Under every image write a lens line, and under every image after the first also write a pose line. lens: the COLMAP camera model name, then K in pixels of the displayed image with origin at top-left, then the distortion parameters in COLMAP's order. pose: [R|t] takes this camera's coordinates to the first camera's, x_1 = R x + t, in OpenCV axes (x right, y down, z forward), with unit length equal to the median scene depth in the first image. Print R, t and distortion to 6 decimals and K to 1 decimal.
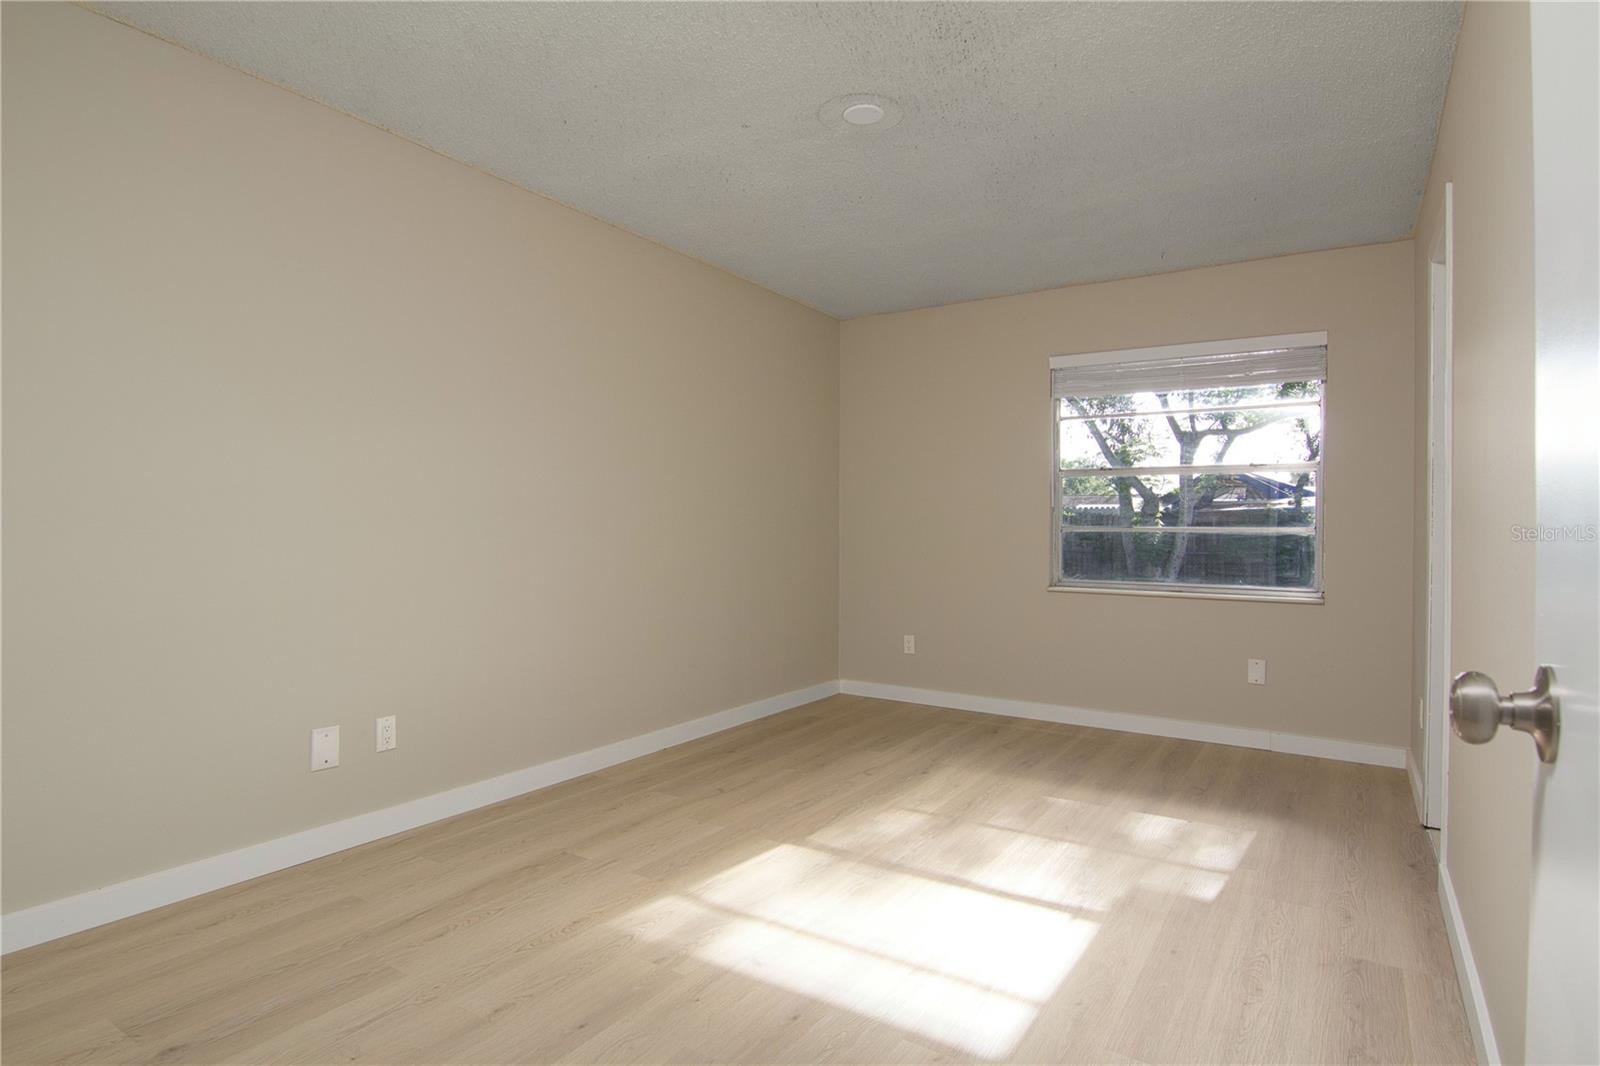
lens RADIAL K [[867.0, 0, 800.0], [0, 867.0, 533.0], [0, 0, 1]] dist [-0.001096, -0.000656]
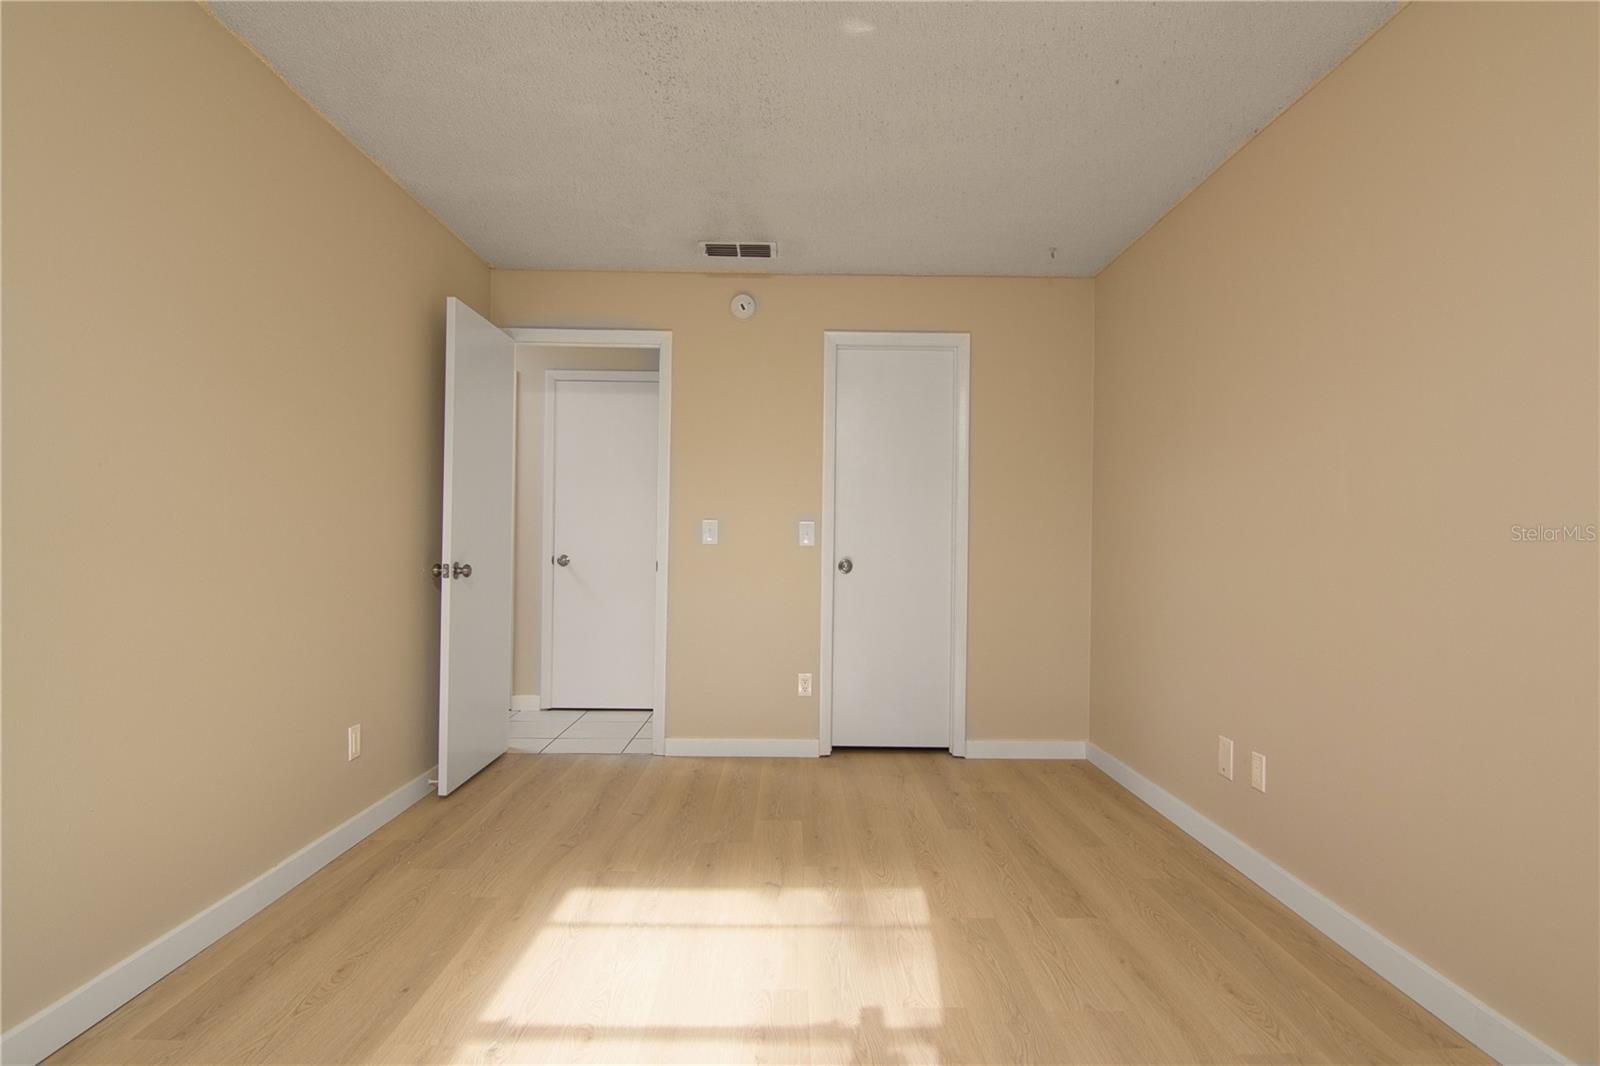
lens RADIAL K [[867.0, 0, 800.0], [0, 867.0, 533.0], [0, 0, 1]] dist [-0.001096, -0.000656]
pose [[-0.842092, -0.023957, -0.538801, 0.518054], [-0.019105, 0.999711, -0.014591, -0.000897], [0.538995, -0.001993, -0.842307, 1.775837]]
